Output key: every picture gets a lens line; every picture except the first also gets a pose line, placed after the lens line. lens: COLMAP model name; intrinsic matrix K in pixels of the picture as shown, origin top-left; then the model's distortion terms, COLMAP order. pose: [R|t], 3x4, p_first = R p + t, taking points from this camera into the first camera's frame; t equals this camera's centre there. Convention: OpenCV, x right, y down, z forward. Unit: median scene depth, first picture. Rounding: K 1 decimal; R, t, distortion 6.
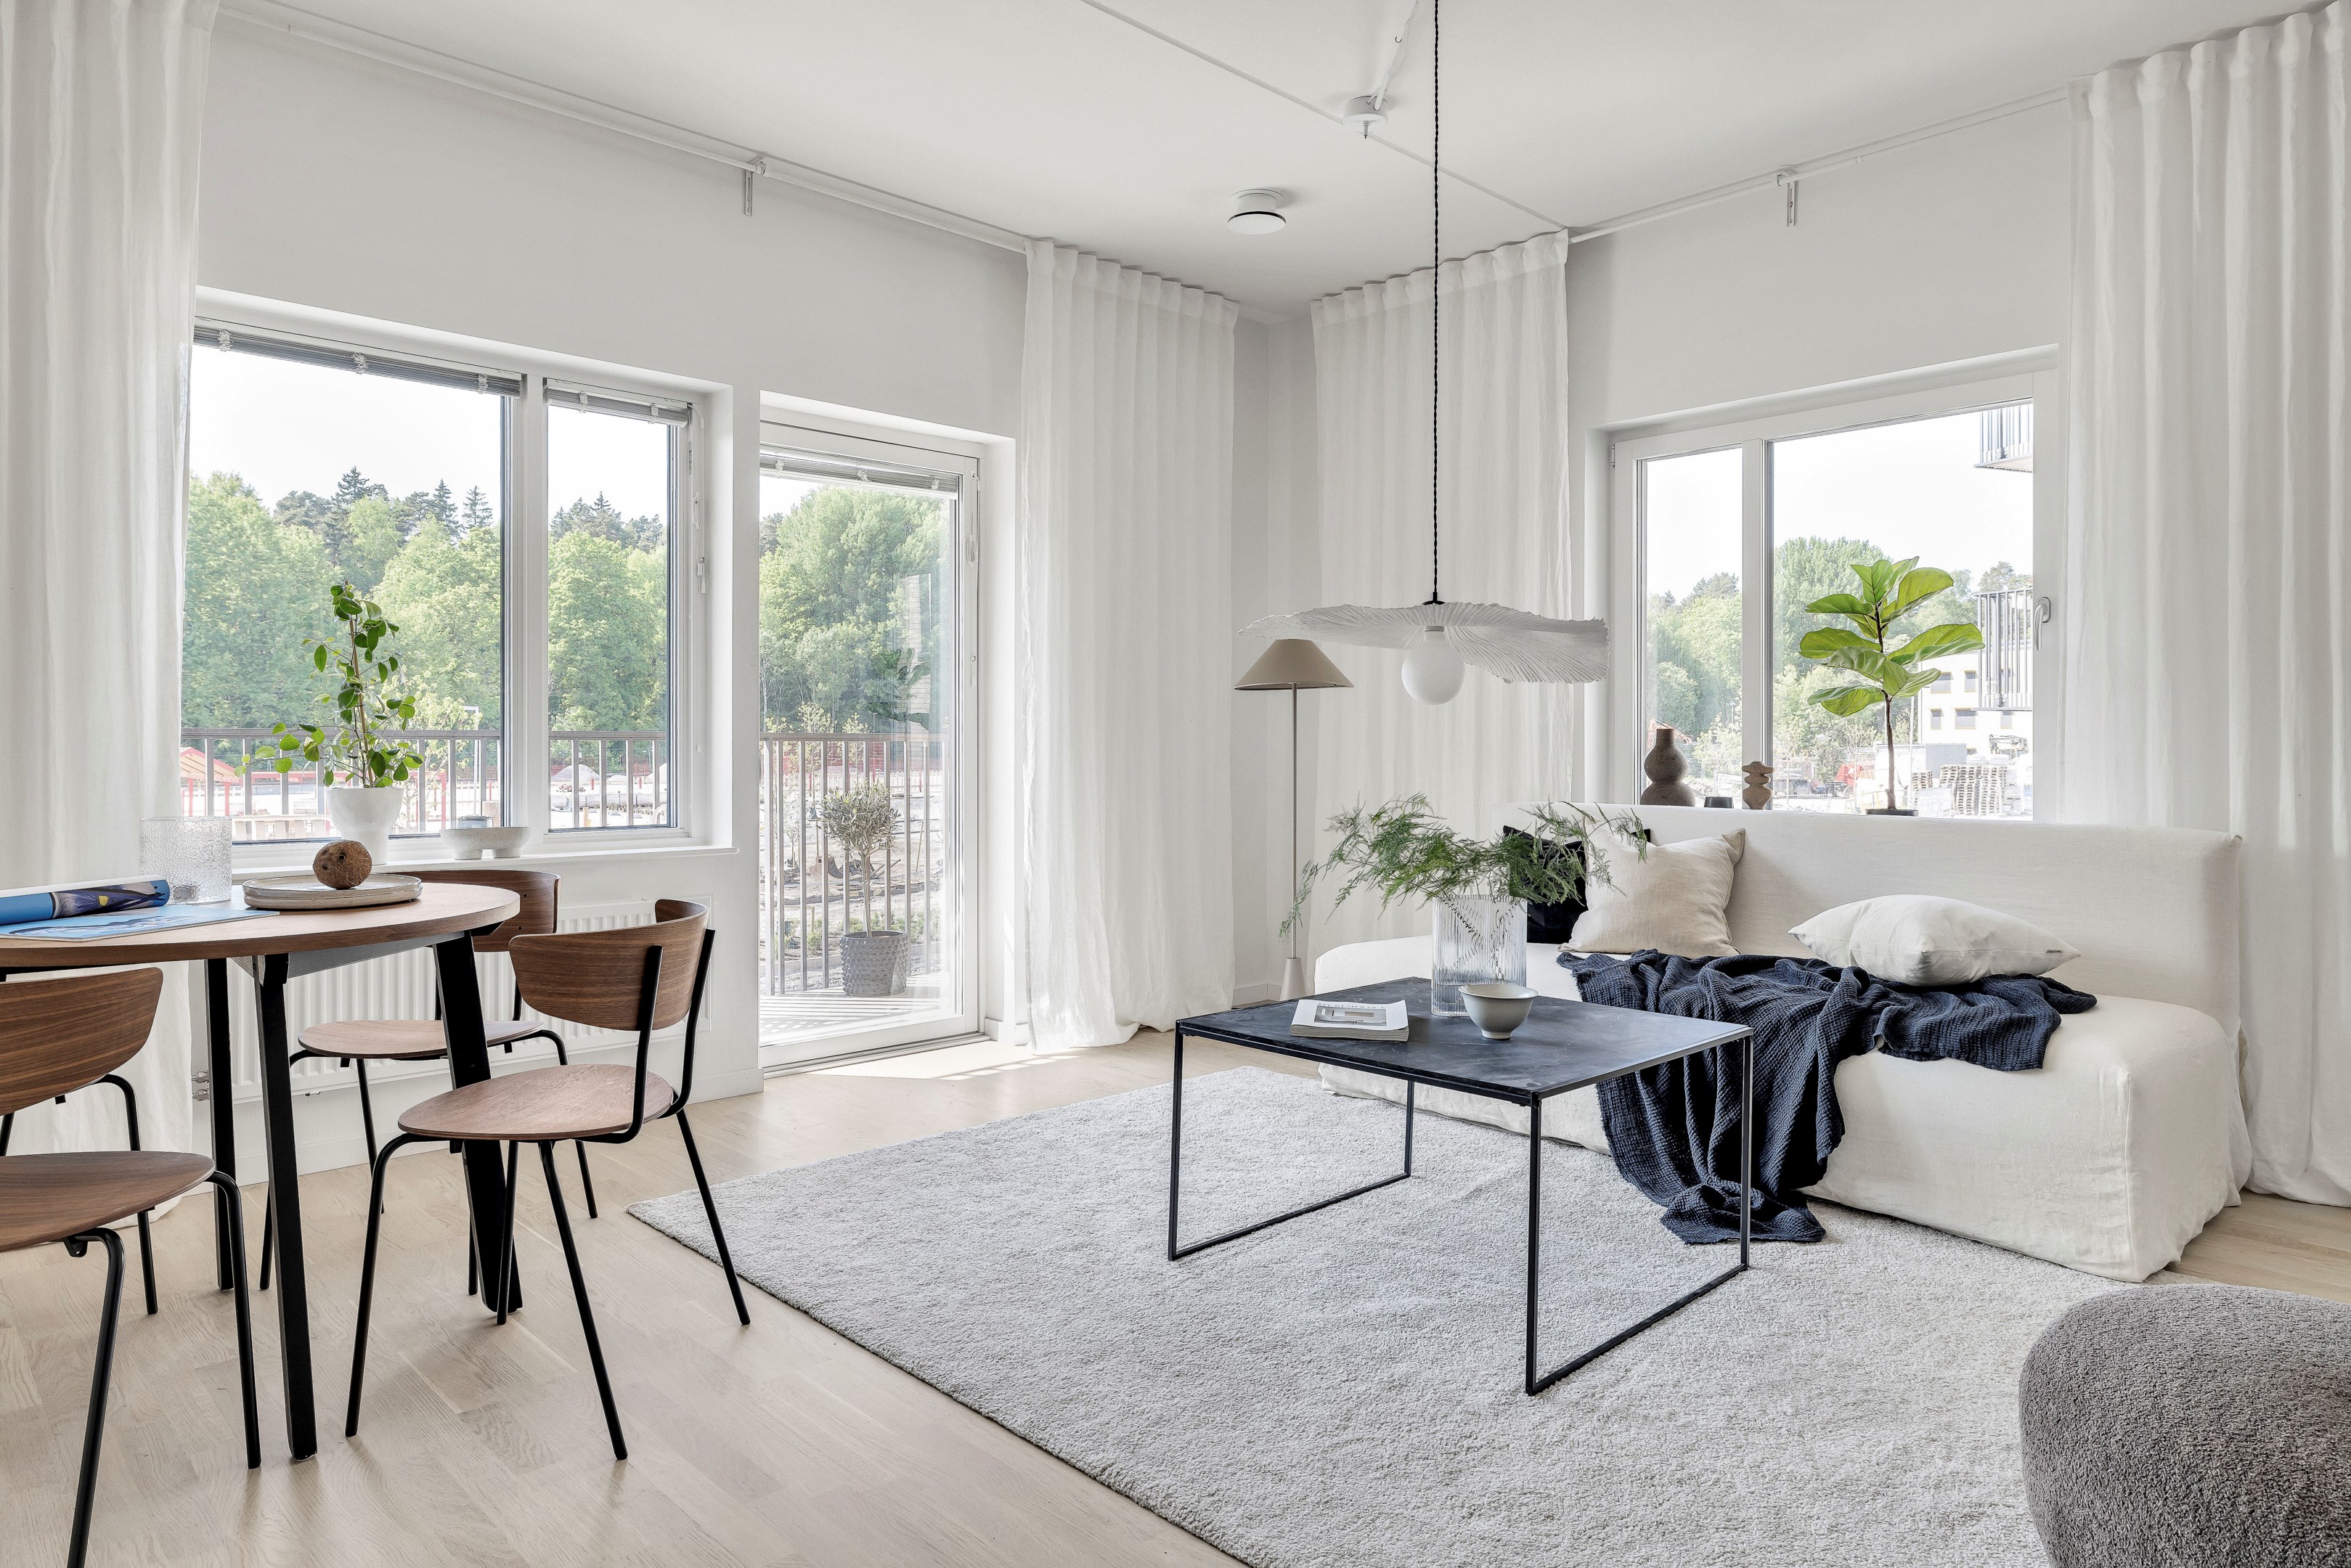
lens RADIAL K [[1421.1, 0, 1166.5], [0, 1421.1, 733.5], [0, 0, 1]] dist [-0.000364, 0.001751]
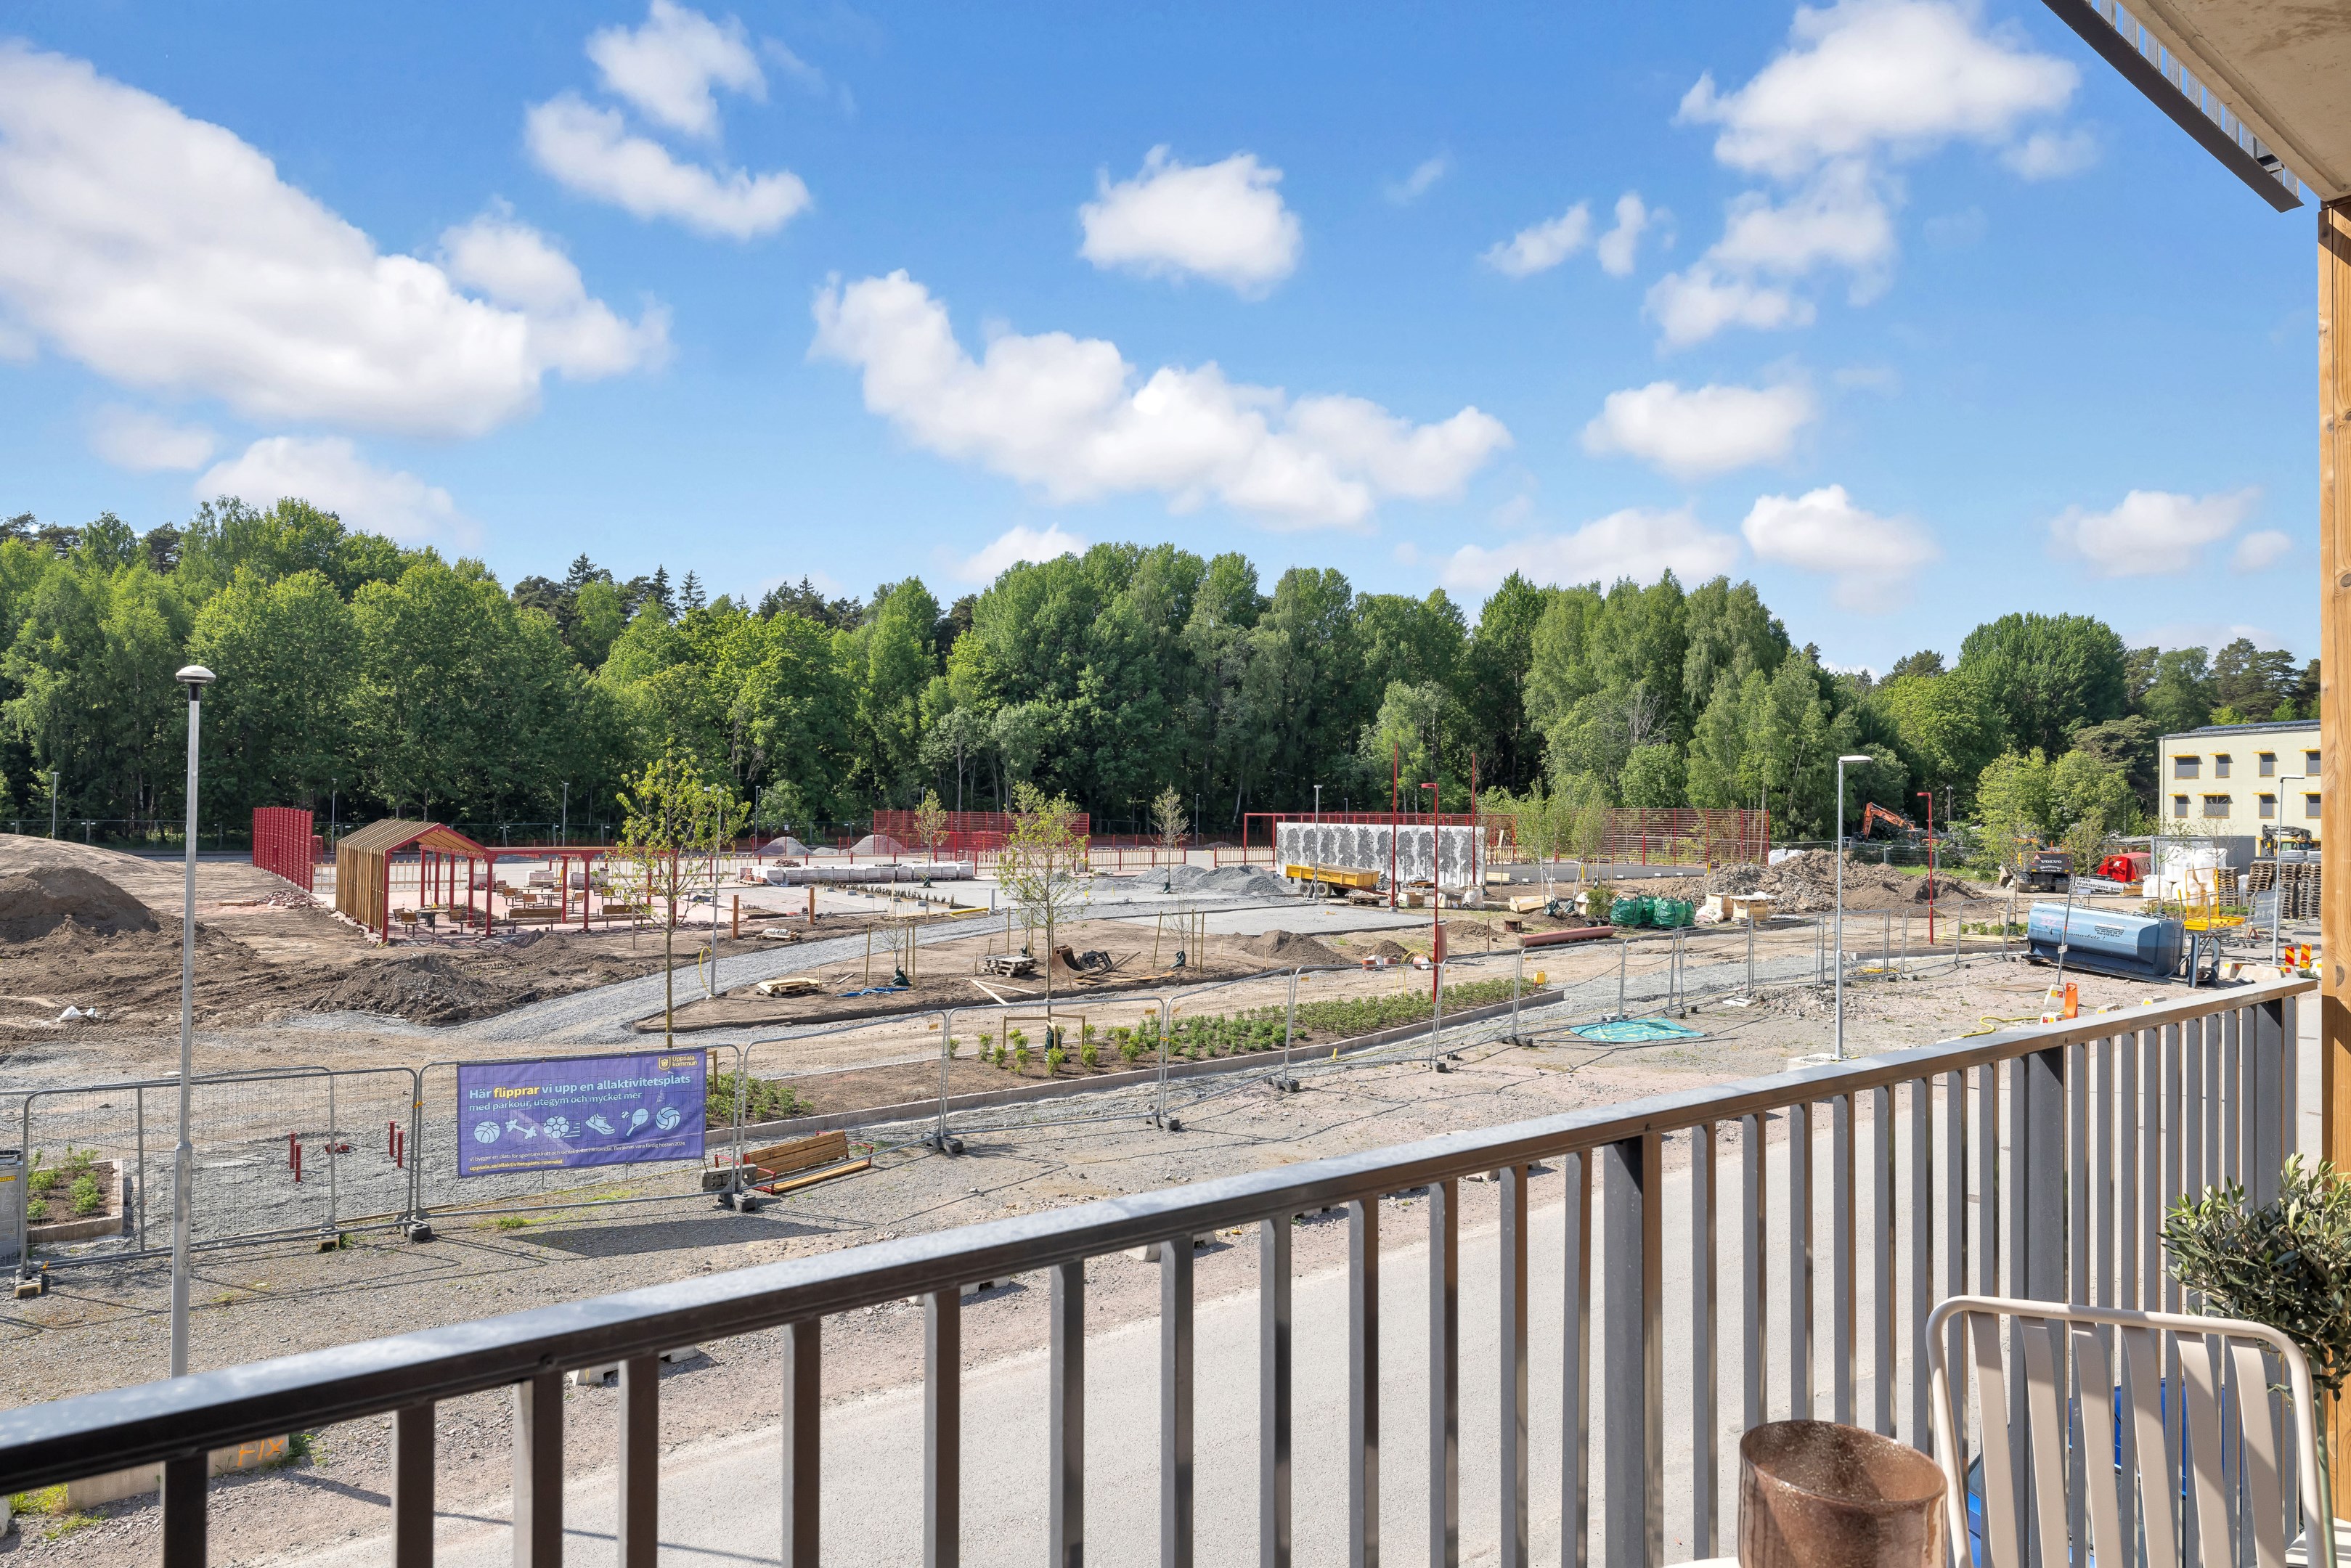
lens RADIAL K [[1394.8, 0, 1175.5], [0, 1394.8, 784.0], [0, 0, 1]] dist [0.002576, 0.003337]
pose [[0.993563, 0.009409, -0.112889, -0.568593], [-0.011478, 0.999778, -0.017689, -0.065326], [0.112698, 0.018871, 0.993450, 0.759867]]
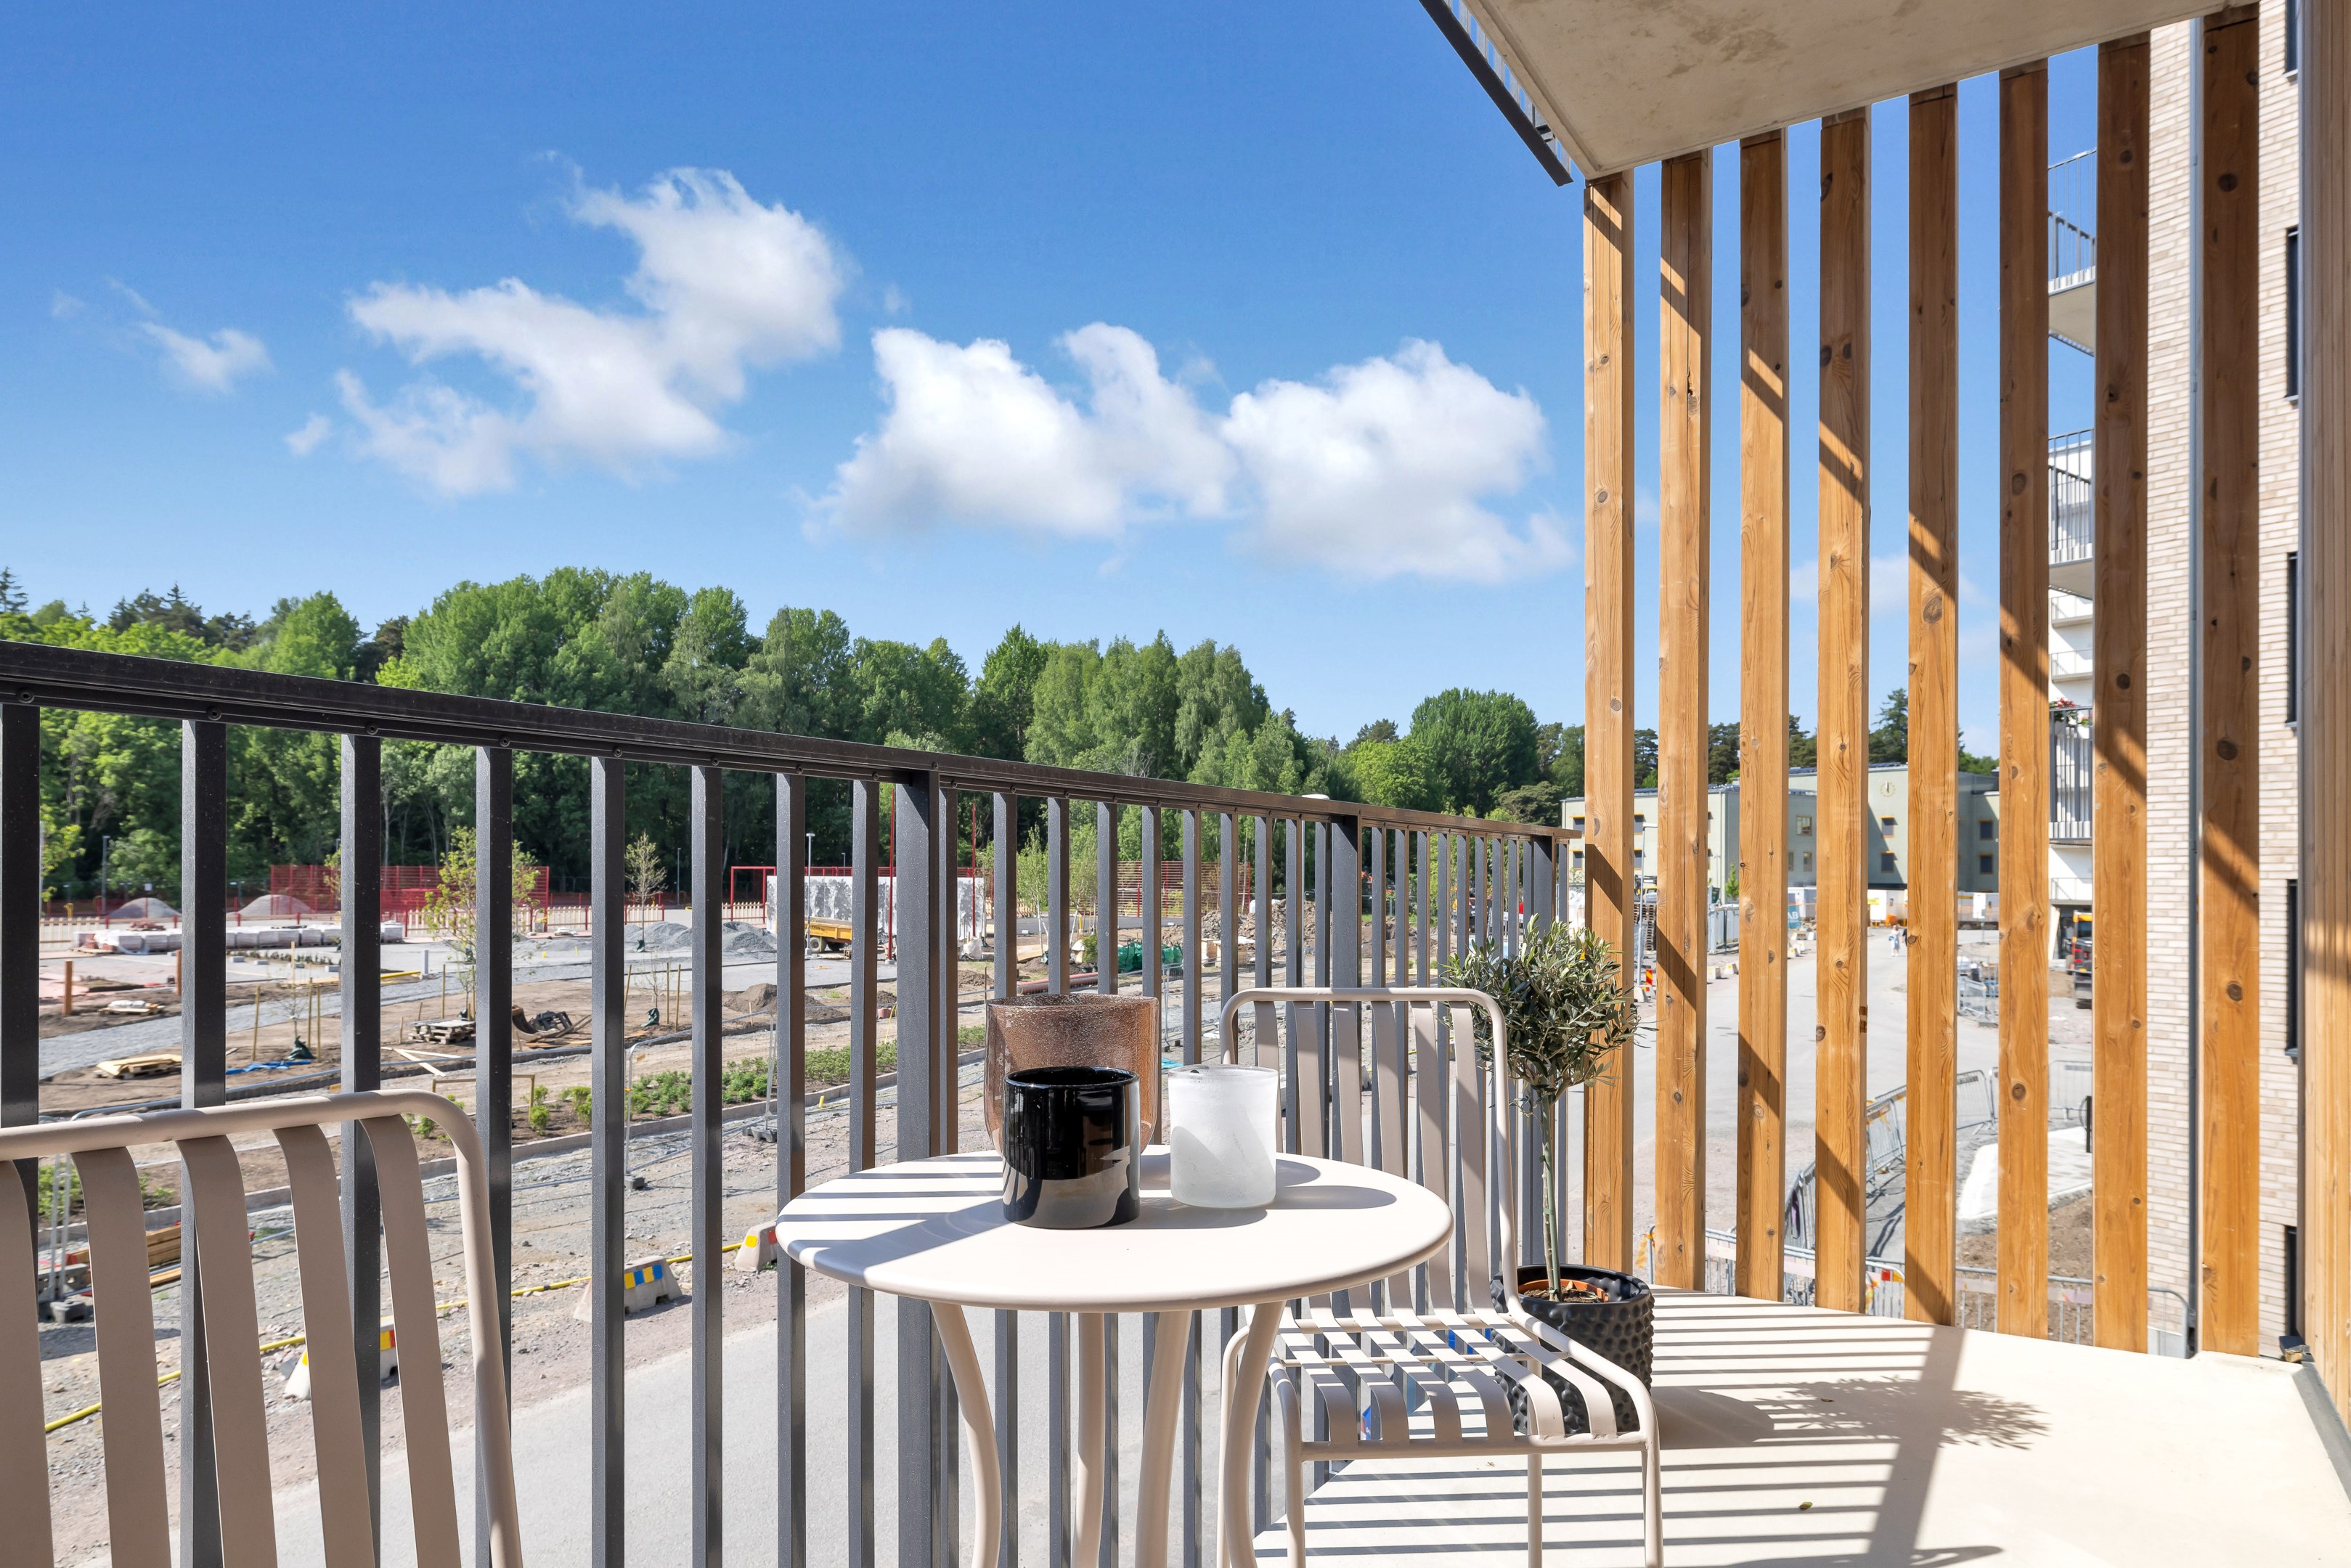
lens RADIAL K [[1431.5, 0, 1182.7], [0, 1431.5, 847.6], [0, 0, 1]] dist [-0.003087, 0.002900]
pose [[0.971126, 0.011978, 0.238265, -0.531244], [-0.008416, 0.999837, -0.015958, 0.008992], [-0.238418, 0.013492, 0.971069, 0.749452]]
